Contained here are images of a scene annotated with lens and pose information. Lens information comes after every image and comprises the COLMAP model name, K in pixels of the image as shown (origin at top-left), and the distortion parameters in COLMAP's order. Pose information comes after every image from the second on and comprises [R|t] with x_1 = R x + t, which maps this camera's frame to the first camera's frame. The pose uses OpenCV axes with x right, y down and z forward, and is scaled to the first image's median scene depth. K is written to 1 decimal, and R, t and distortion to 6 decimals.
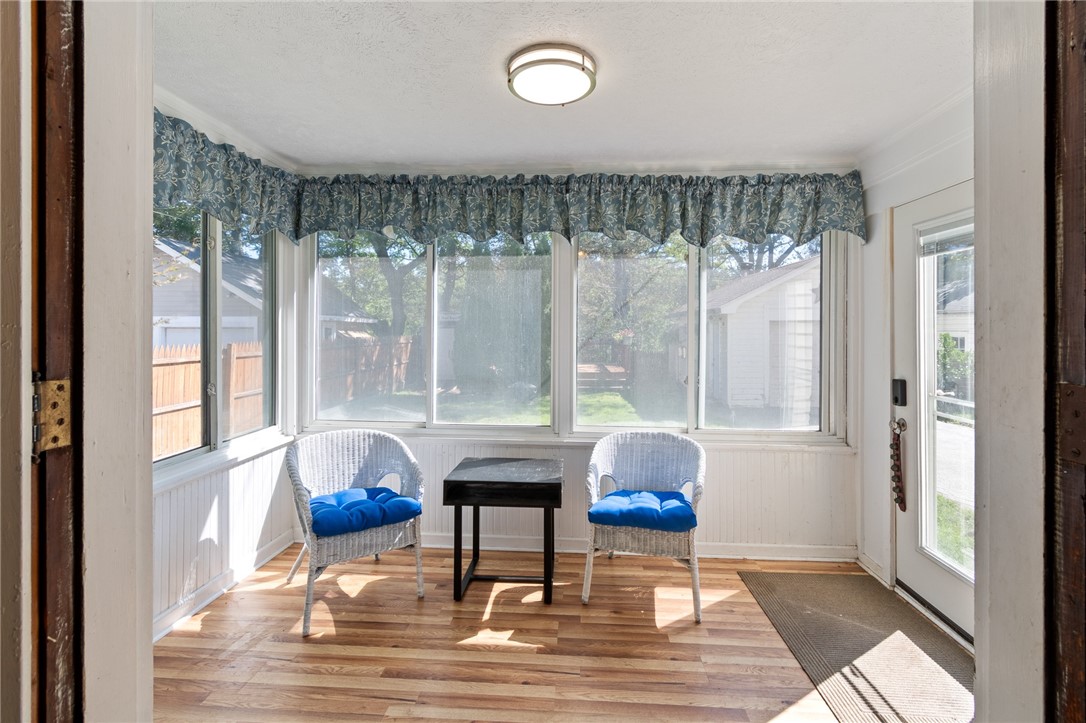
lens RADIAL K [[487.5, 0, 542.9], [0, 487.5, 324.9], [0, 0, 1]] dist [-0.000550, -0.000163]
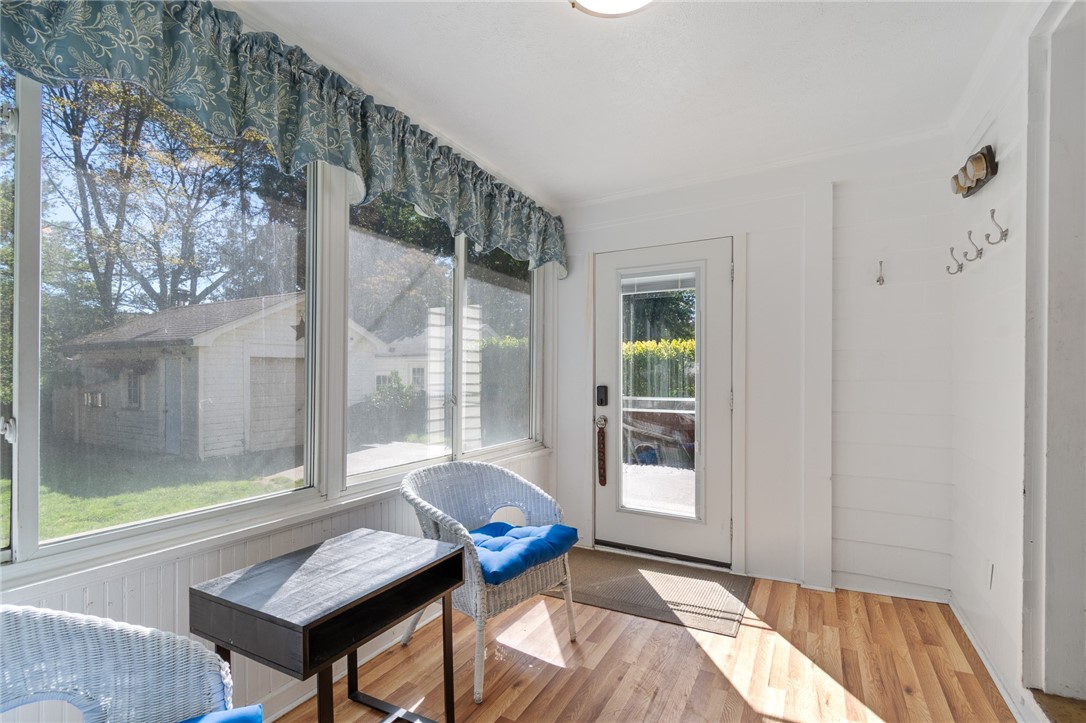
lens RADIAL K [[483.5, 0, 546.3], [0, 483.5, 371.9], [0, 0, 1]] dist [0.001037, 0.000099]
pose [[0.422737, 0.002086, 0.906250, -0.493244], [-0.007171, 0.999974, 0.001043, 0.072221], [-0.906224, -0.006940, 0.422740, 0.570052]]
